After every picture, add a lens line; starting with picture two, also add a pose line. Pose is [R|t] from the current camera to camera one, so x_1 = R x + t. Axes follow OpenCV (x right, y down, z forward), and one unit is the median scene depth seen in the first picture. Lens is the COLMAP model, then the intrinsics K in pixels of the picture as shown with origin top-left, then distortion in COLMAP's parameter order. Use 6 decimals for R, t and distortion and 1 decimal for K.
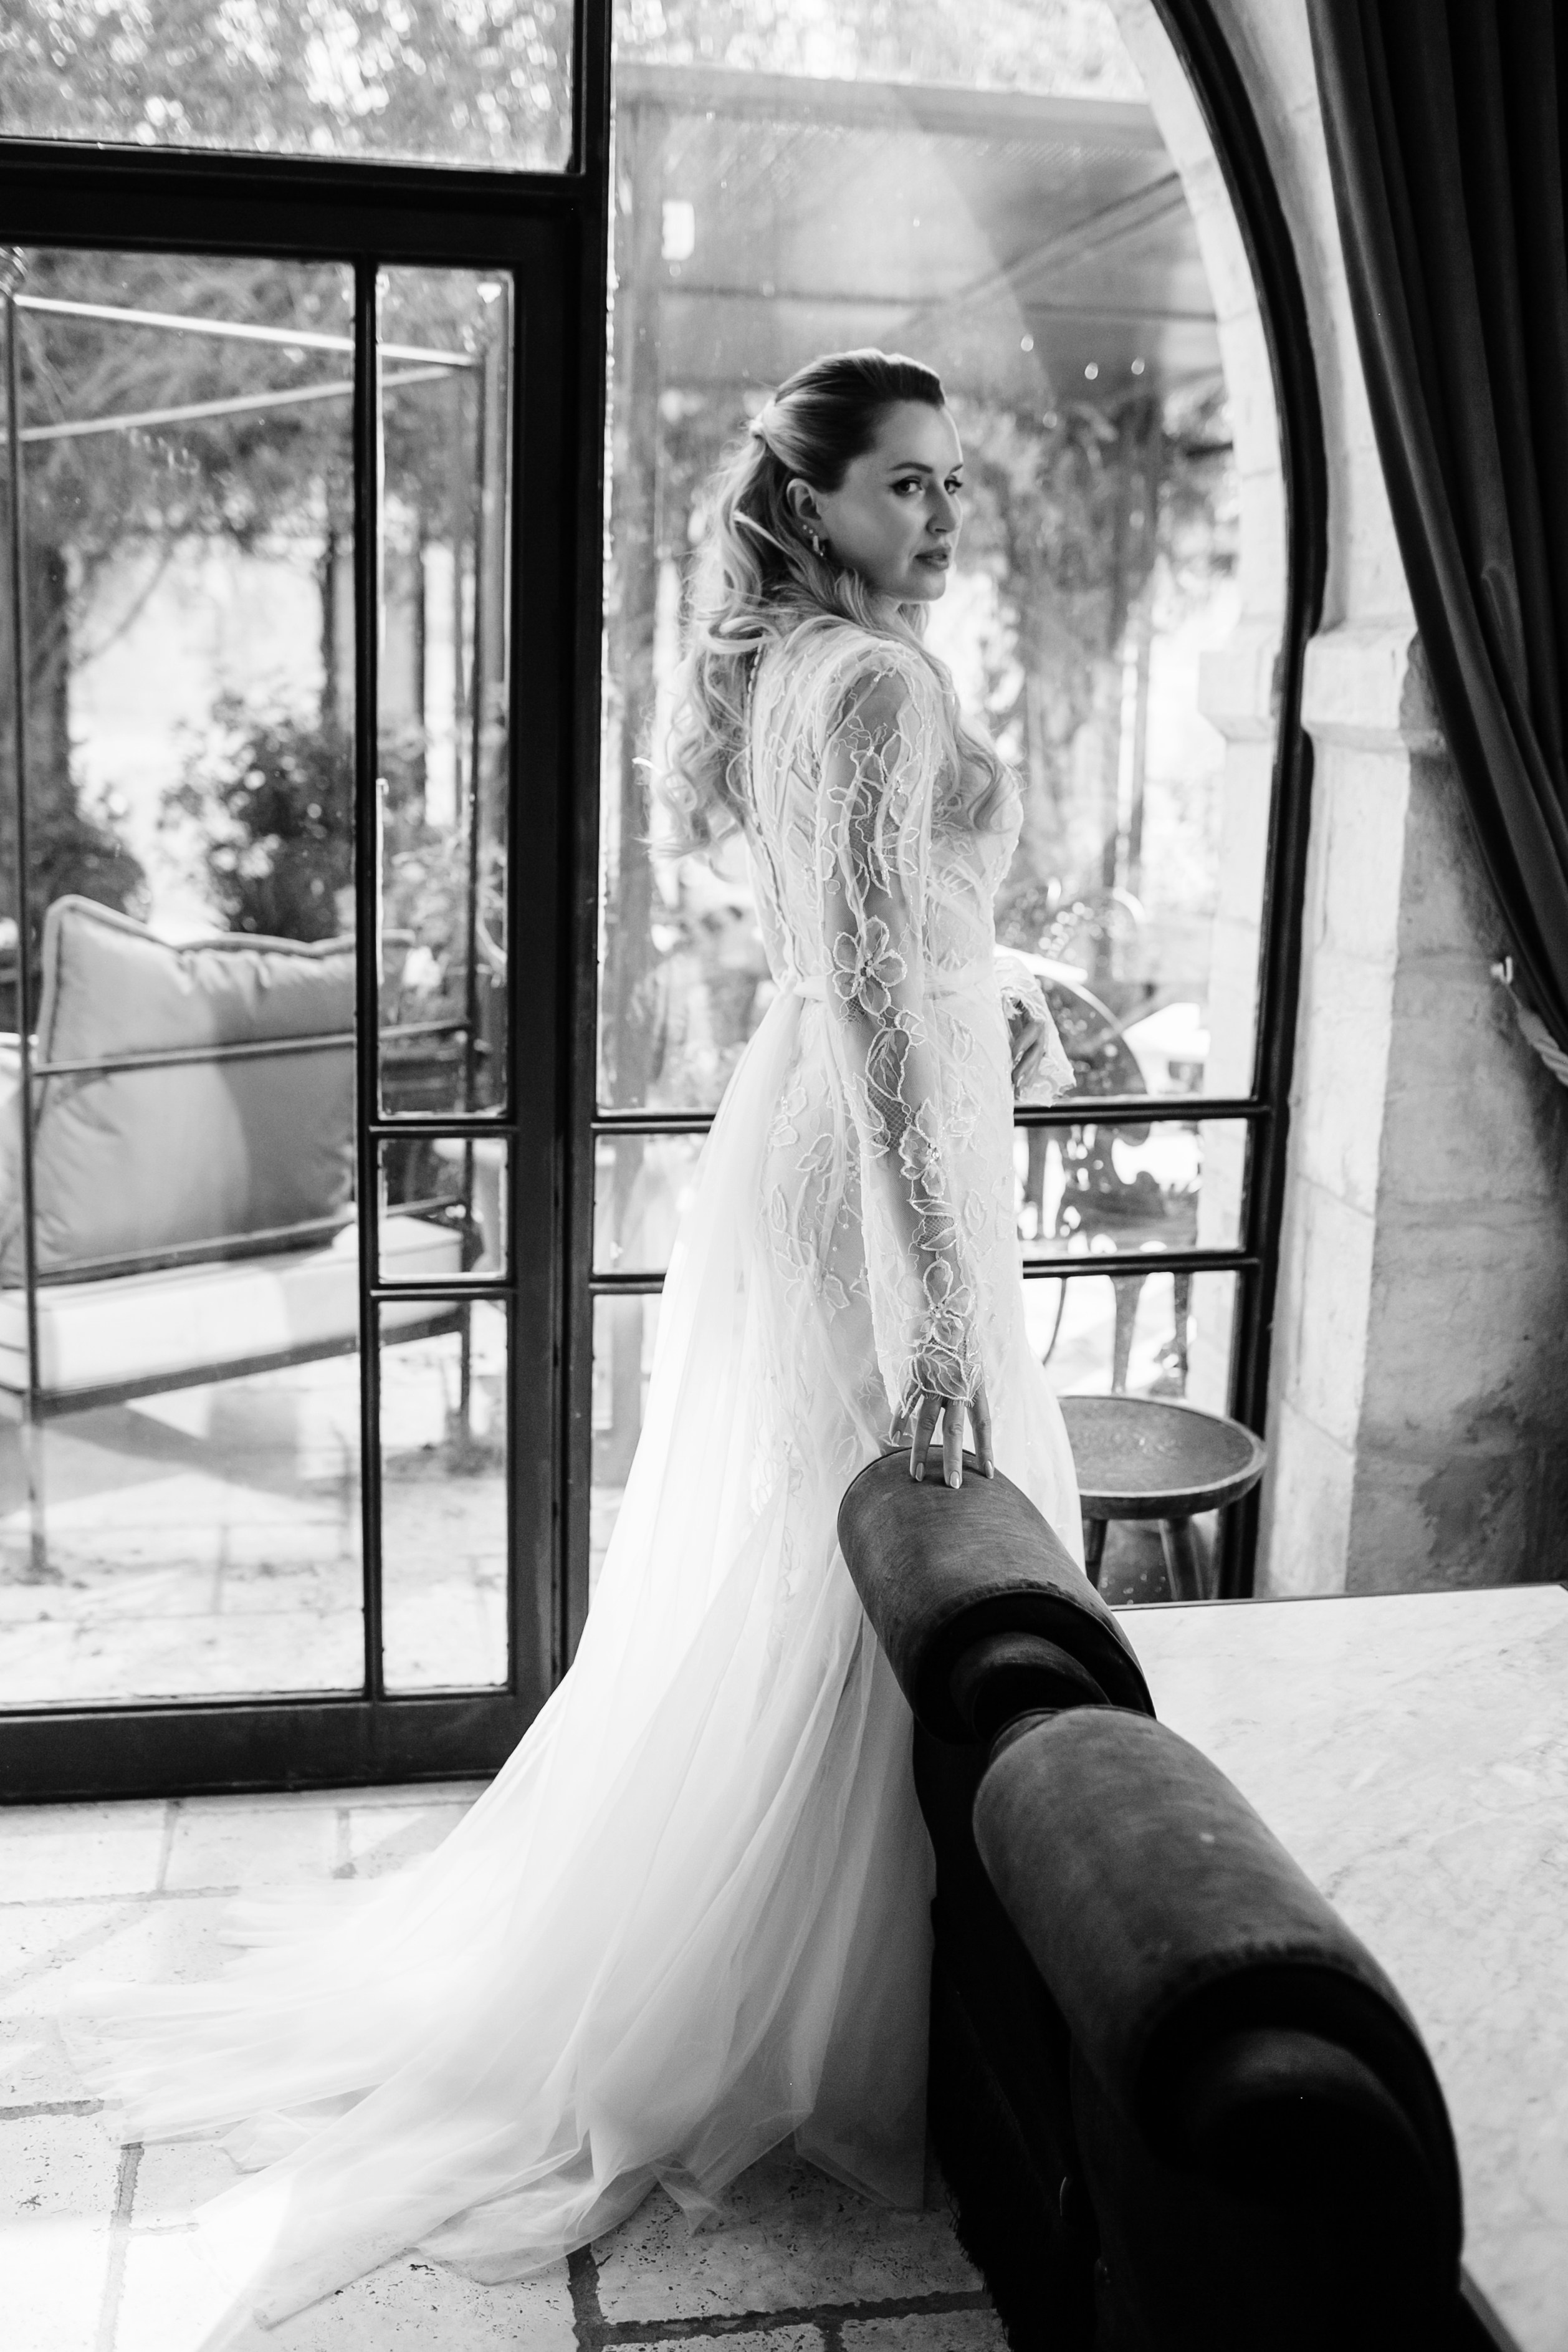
lens RADIAL K [[2284.6, 0, 783.8], [0, 2284.6, 1175.1], [0, 0, 1]] dist [-0.002757, 0.008635]
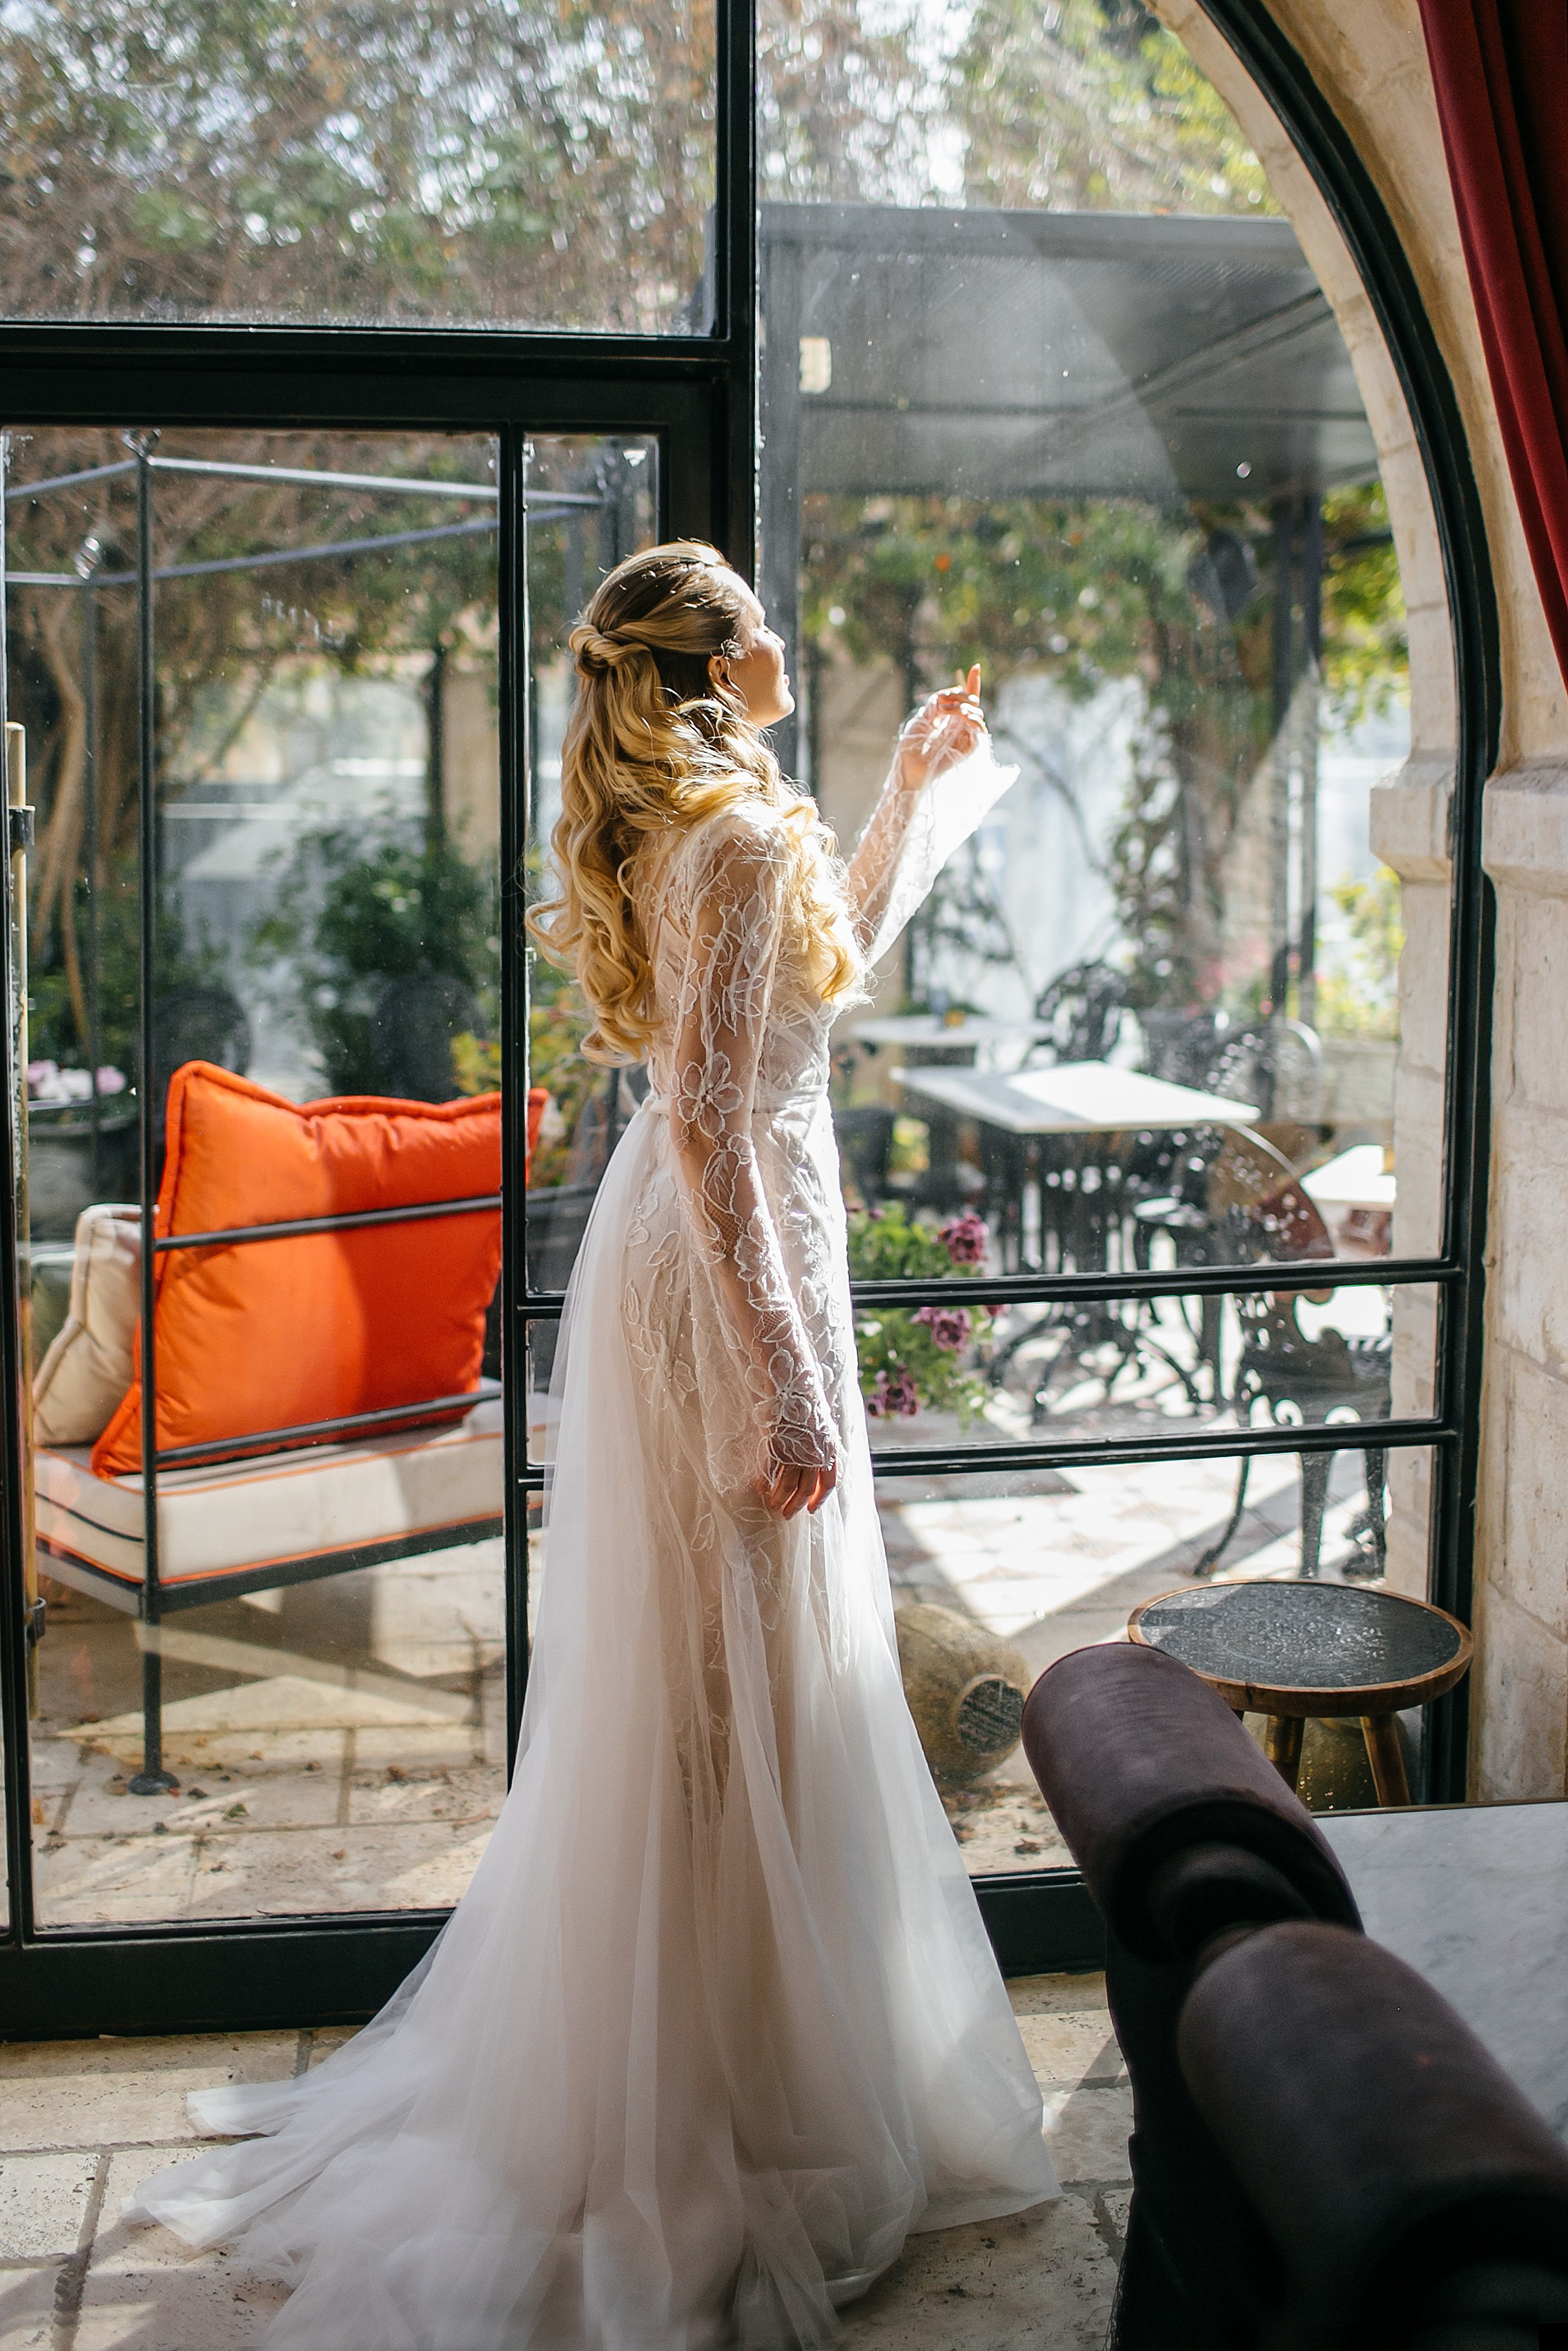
lens RADIAL K [[2196.7, 0, 895.2], [0, 2196.7, 1175.9], [0, 0, 1]] dist [-0.019068, 0.022589]
pose [[0.999039, -0.017783, -0.040068, 0.017501], [0.013719, 0.994940, -0.099526, 0.021202], [0.041635, 0.098881, 0.994228, 0.096702]]
